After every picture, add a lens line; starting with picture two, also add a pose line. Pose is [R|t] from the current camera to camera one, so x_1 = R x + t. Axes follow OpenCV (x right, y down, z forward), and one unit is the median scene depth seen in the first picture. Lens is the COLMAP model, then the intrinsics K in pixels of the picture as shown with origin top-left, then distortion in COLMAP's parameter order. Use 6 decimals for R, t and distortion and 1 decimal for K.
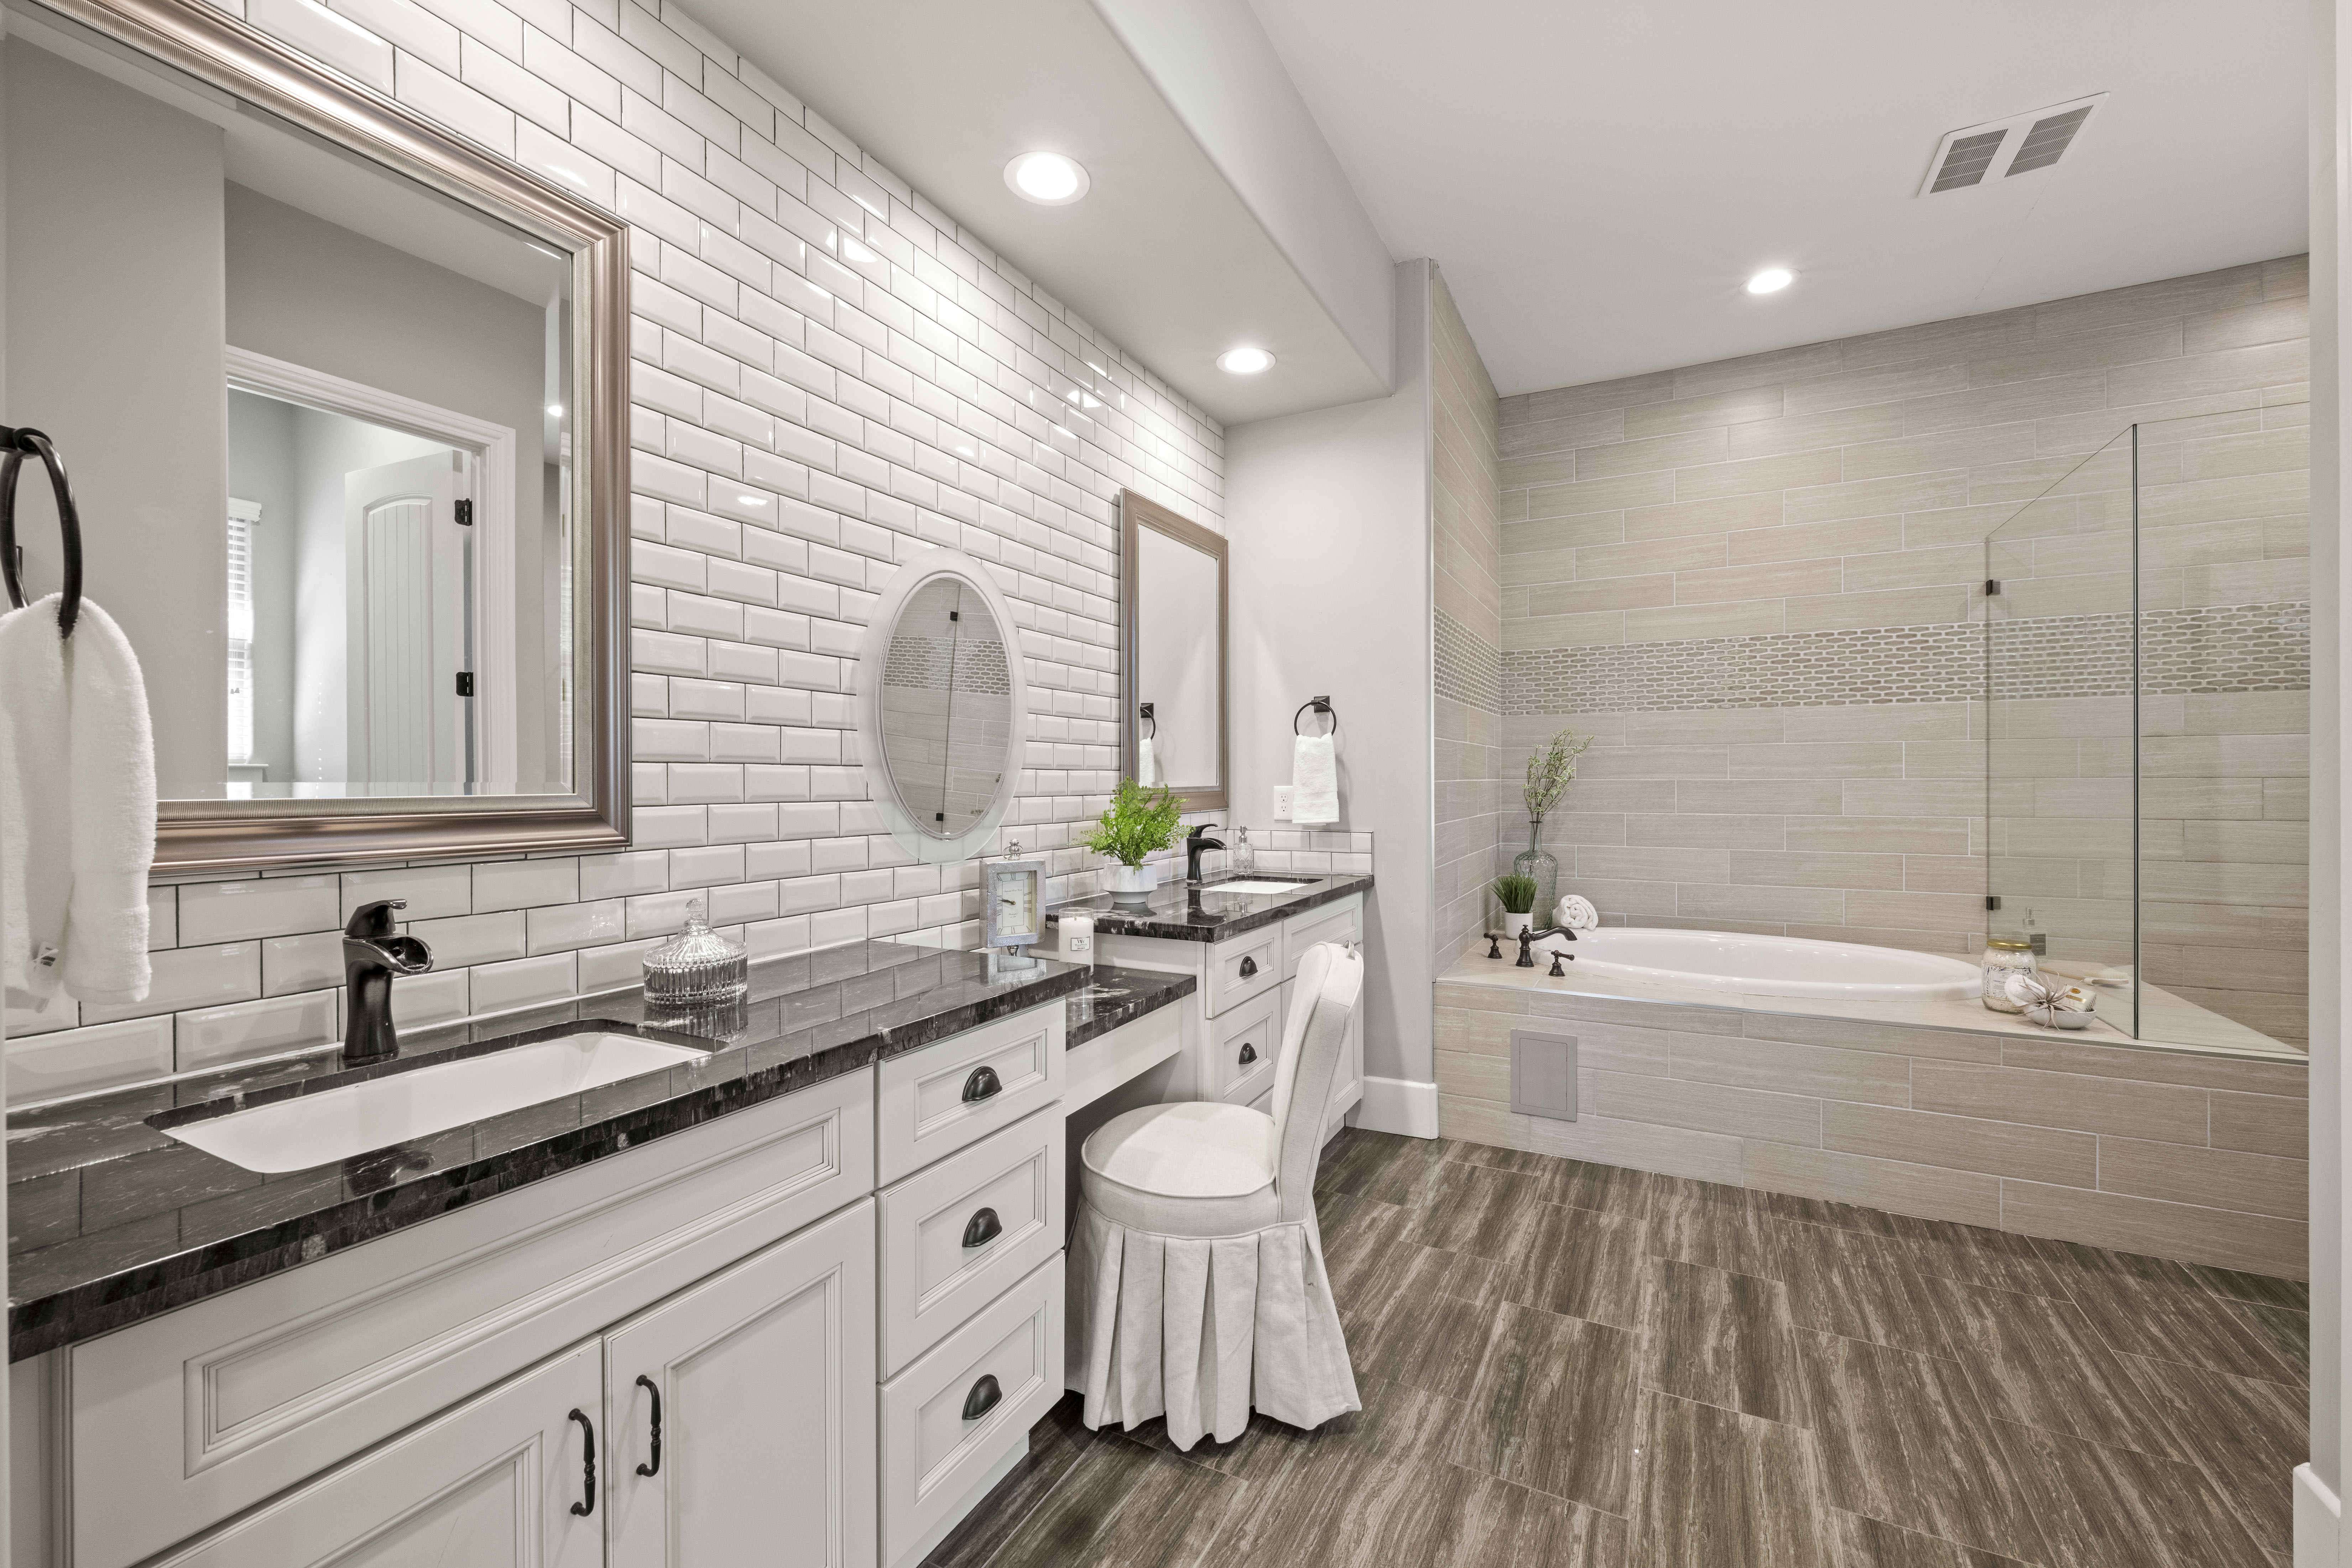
lens RADIAL K [[950.4, 0, 1184.7], [0, 950.4, 780.3], [0, 0, 1]] dist [-0.003035, 0.000582]
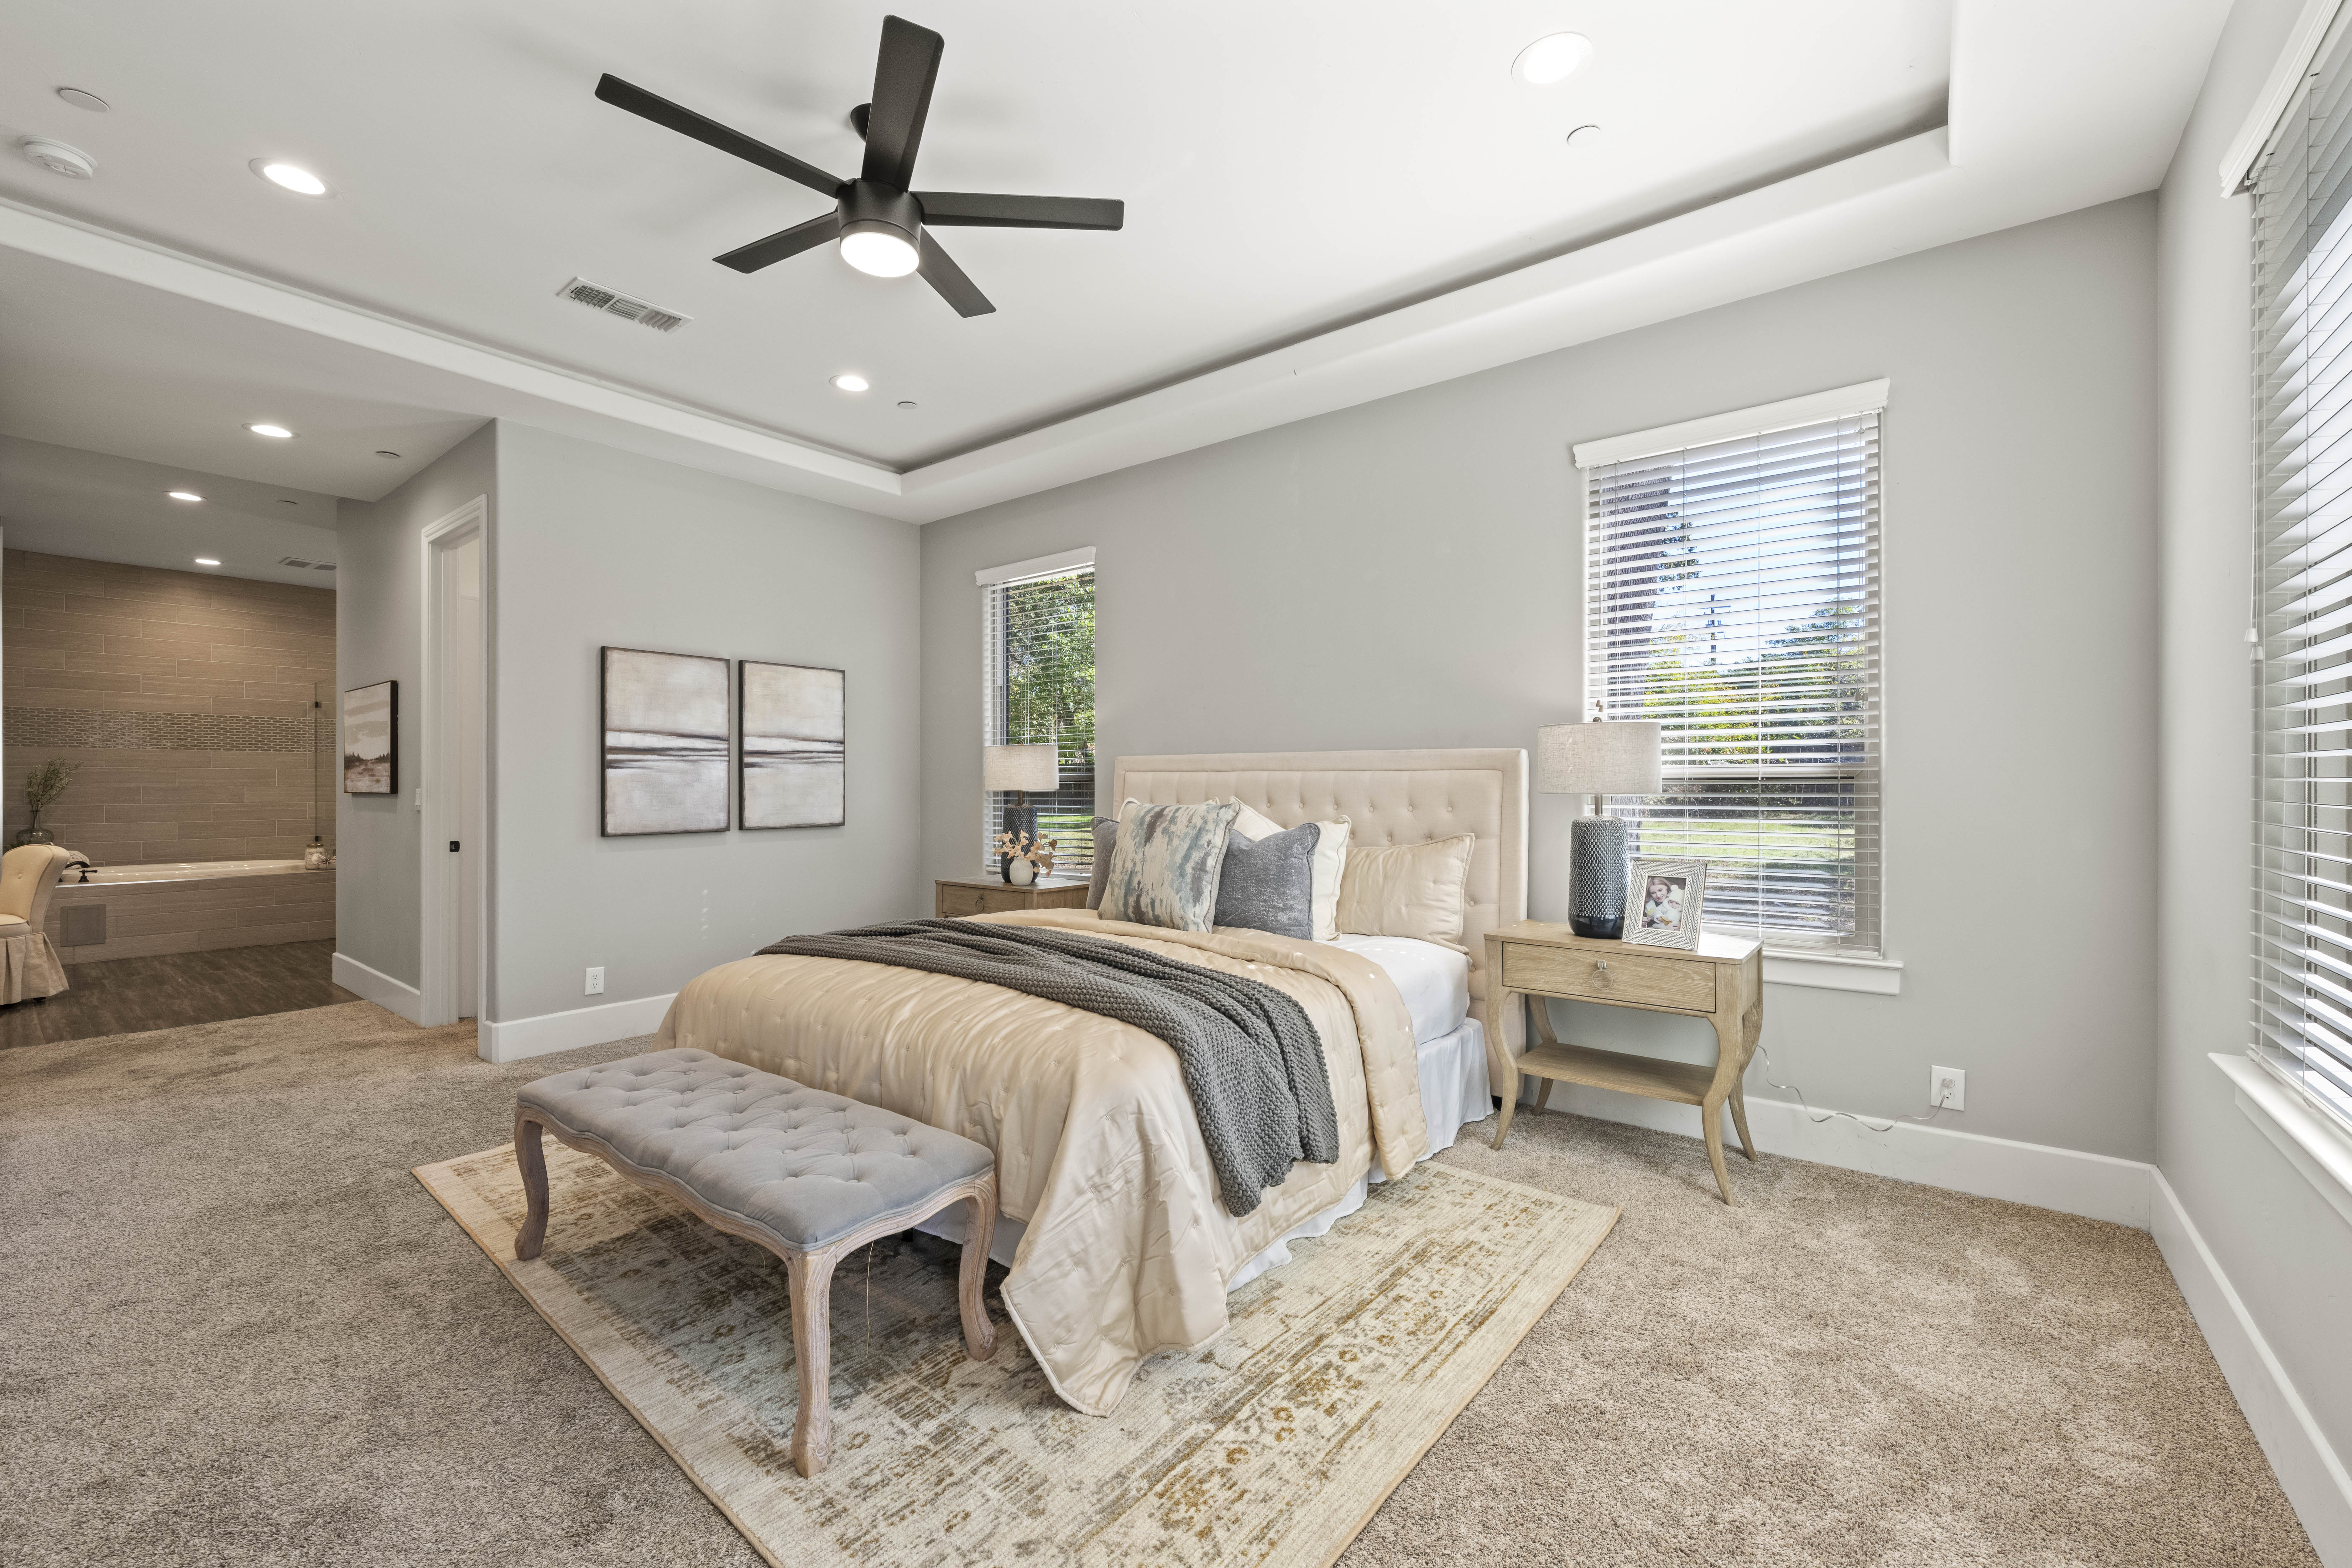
lens RADIAL K [[950.4, 0, 1174.1], [0, 950.4, 782.1], [0, 0, 1]] dist [-0.003035, 0.000582]
pose [[0.184041, 0.003079, 0.982914, -1.149995], [0.002577, 0.999990, -0.003615, 0.004605], [-0.982915, 0.003198, 0.184032, -1.634407]]
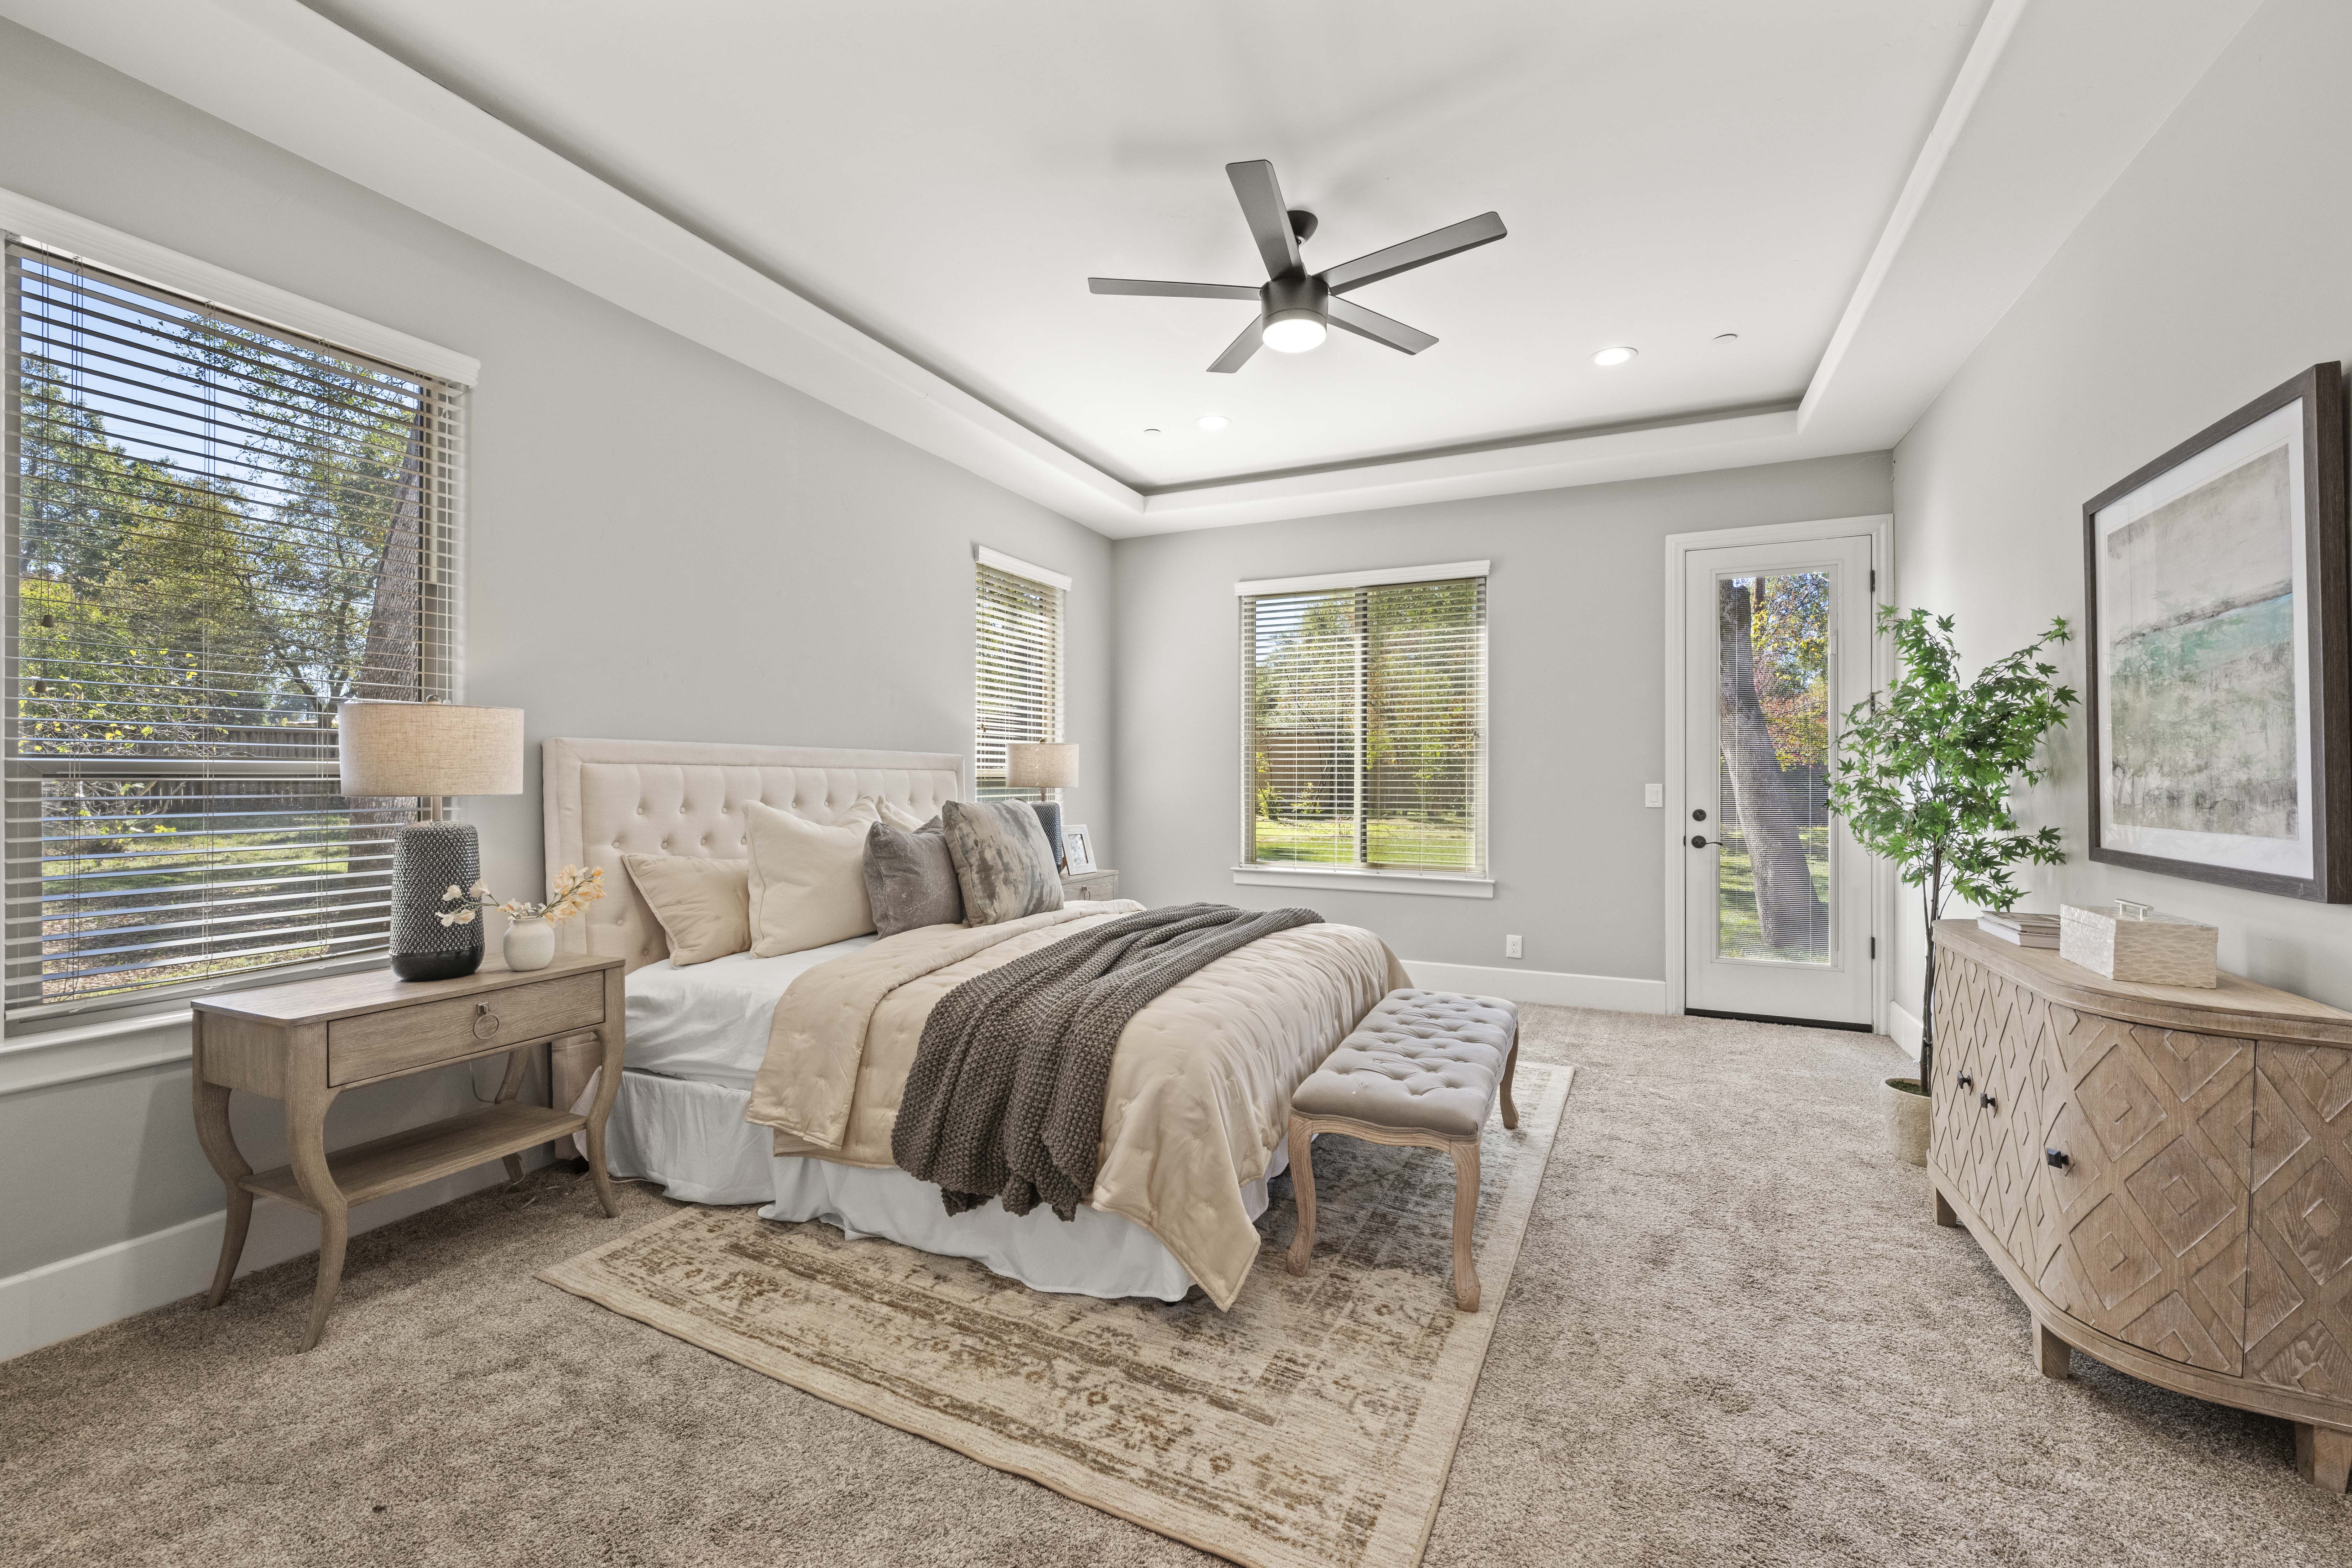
lens RADIAL K [[950.4, 0, 1187.1], [0, 950.4, 781.3], [0, 0, 1]] dist [-0.003035, 0.000582]
pose [[-0.998817, 0.003161, -0.048516, -0.330031], [0.002972, 0.999988, 0.003972, -0.000725], [0.048528, 0.003823, -0.998815, -0.415877]]
